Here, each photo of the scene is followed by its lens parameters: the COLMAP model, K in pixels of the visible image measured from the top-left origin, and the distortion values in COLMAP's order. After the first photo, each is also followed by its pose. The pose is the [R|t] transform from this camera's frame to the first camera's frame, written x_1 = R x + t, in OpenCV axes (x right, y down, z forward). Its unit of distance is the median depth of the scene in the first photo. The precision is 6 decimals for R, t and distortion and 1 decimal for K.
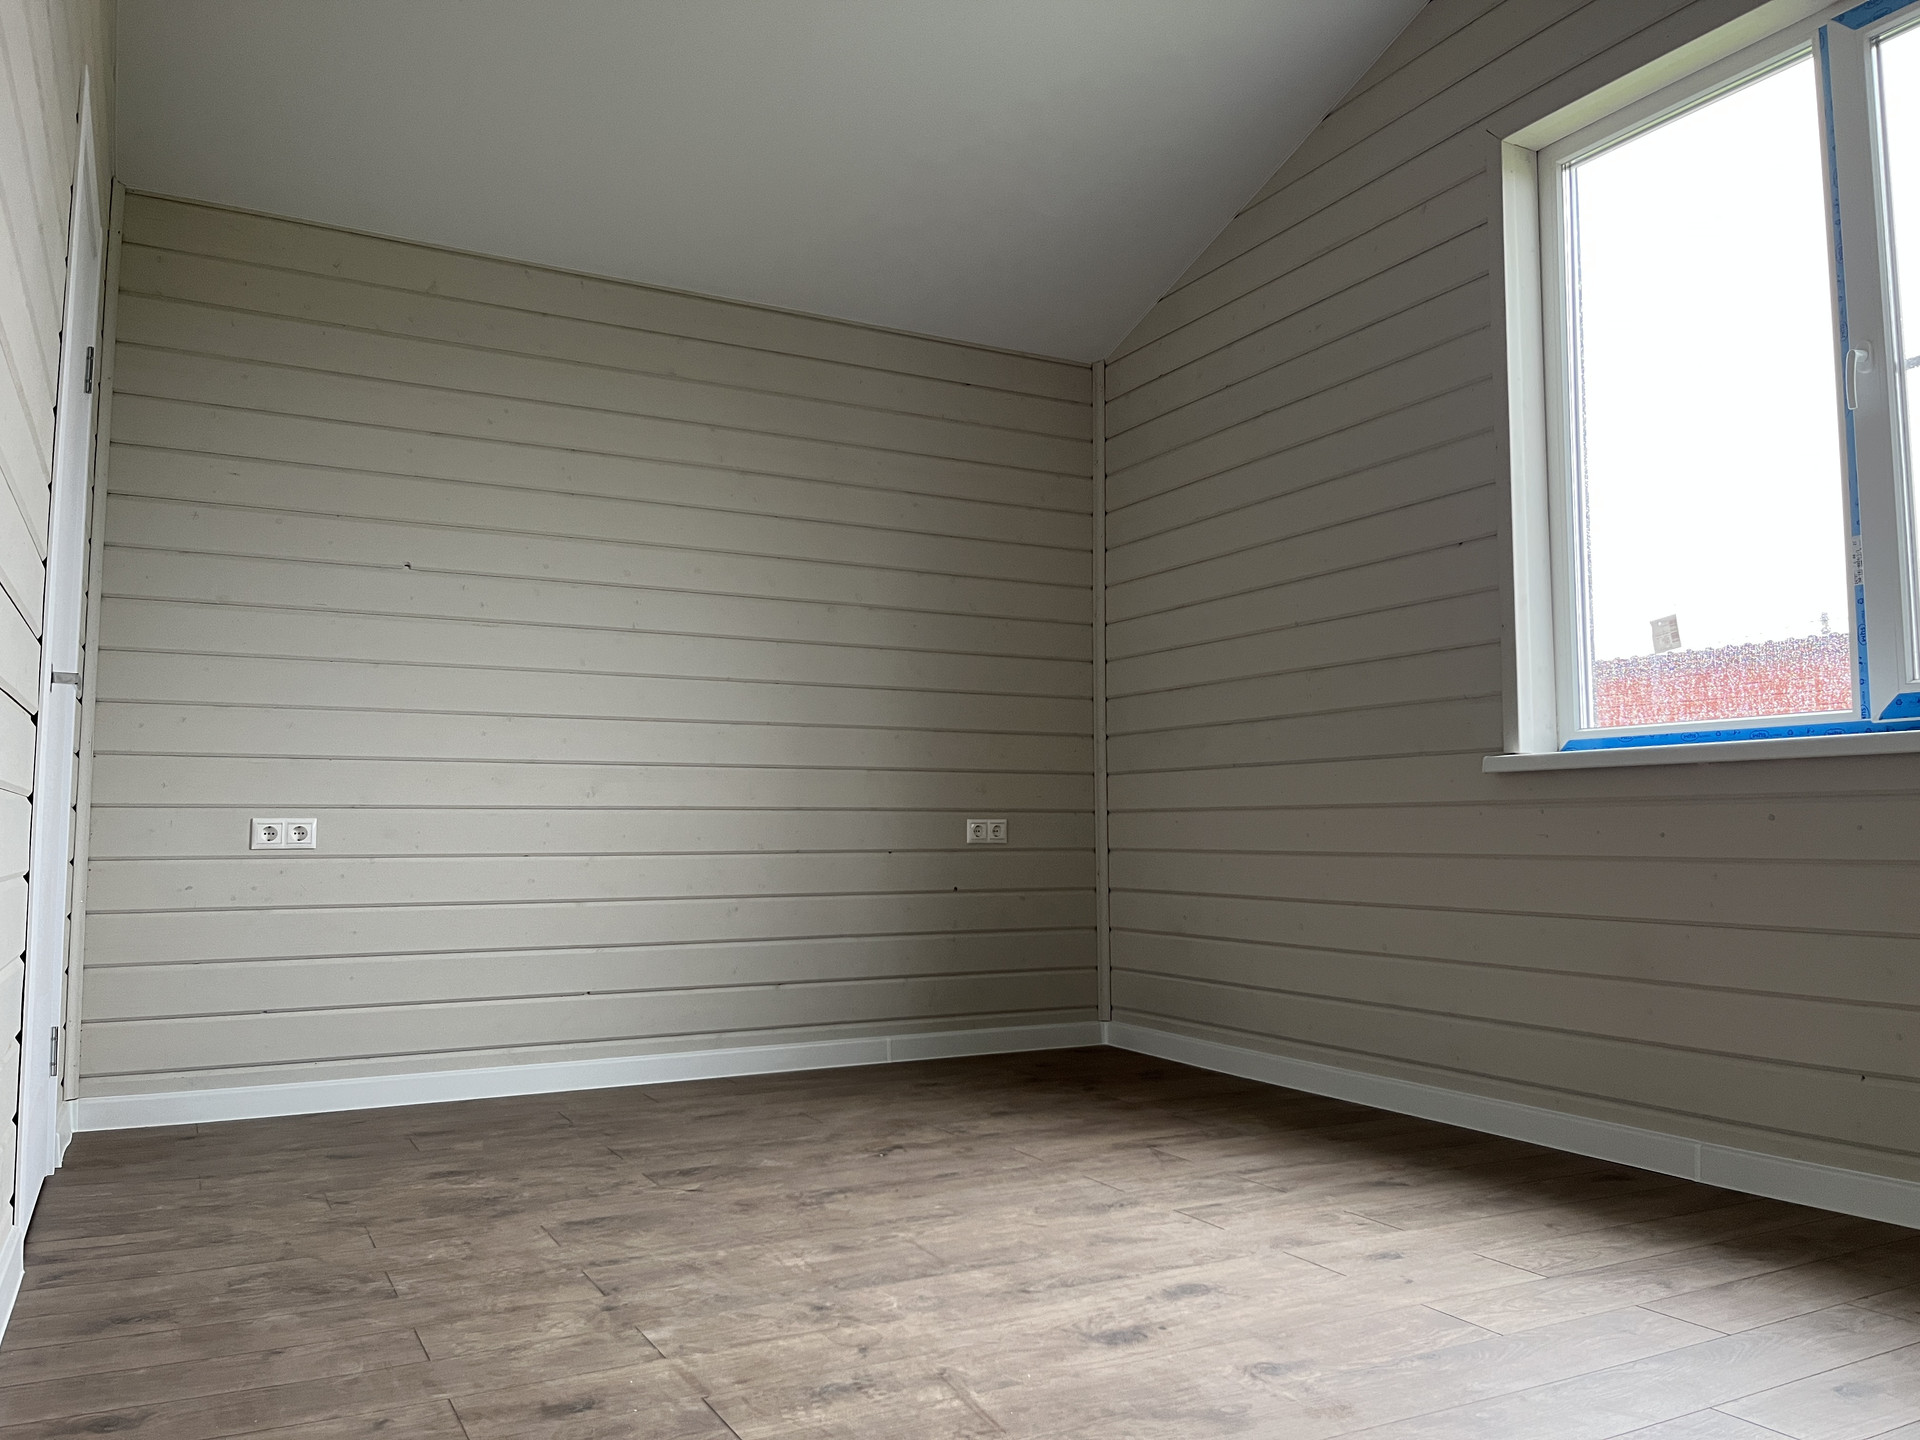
lens RADIAL K [[1457.1, 0, 959.1], [0, 1457.1, 716.8], [0, 0, 1]] dist [0.038176, -0.031581]
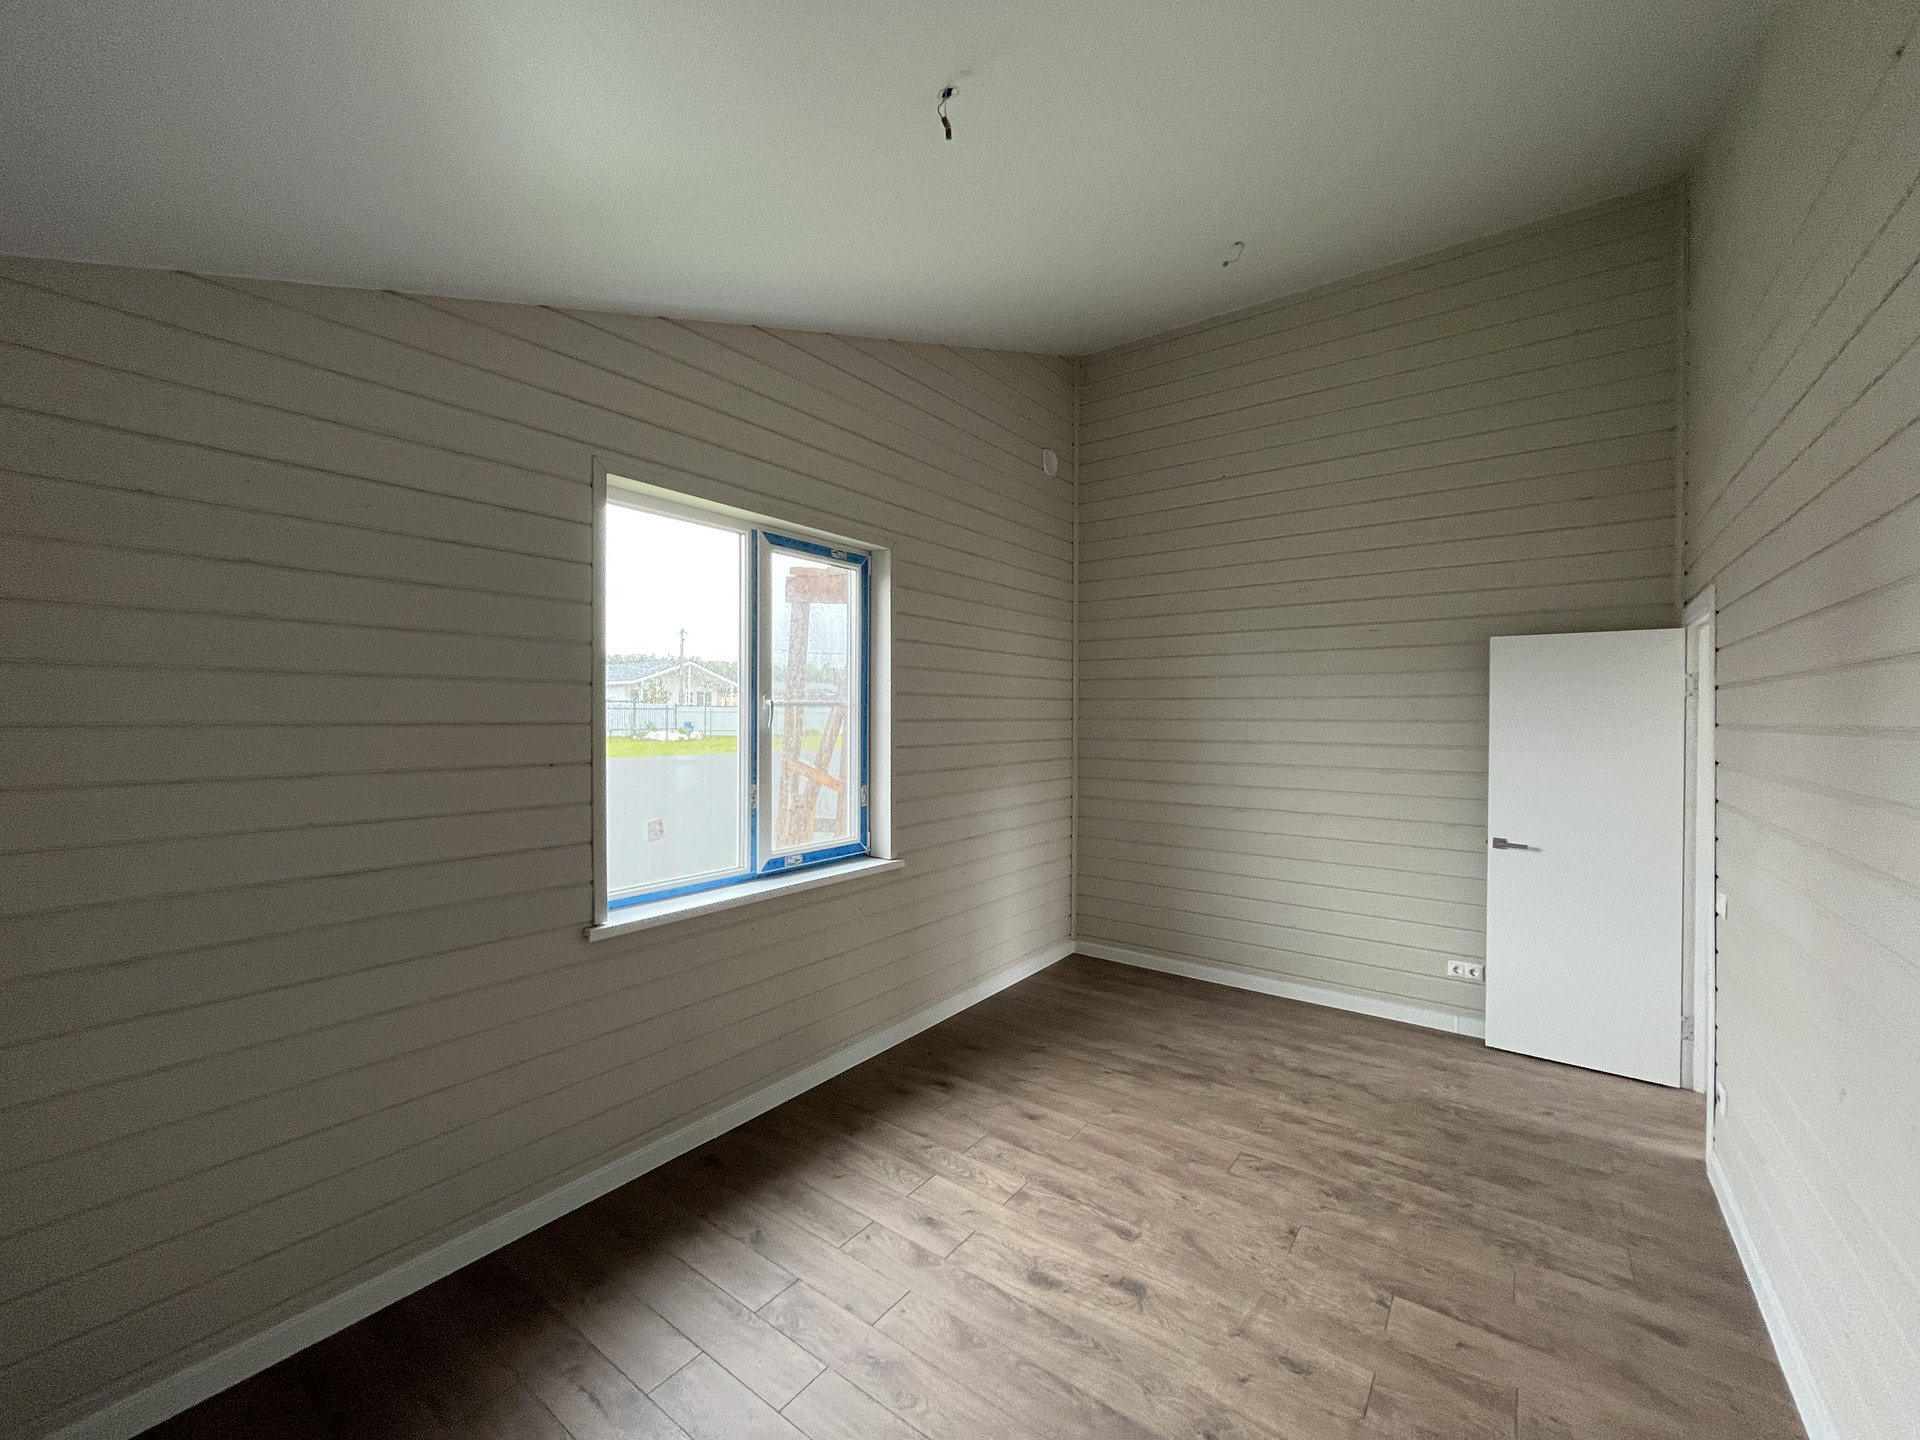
lens RADIAL K [[768.4, 0, 956.6], [0, 768.4, 718.1], [0, 0, 1]] dist [-0.006592, -0.000087]
pose [[-0.424551, -0.004921, 0.905391, -0.681200], [-0.072612, 0.996949, -0.028630, -0.277823], [-0.902488, -0.077897, -0.423613, 1.619298]]
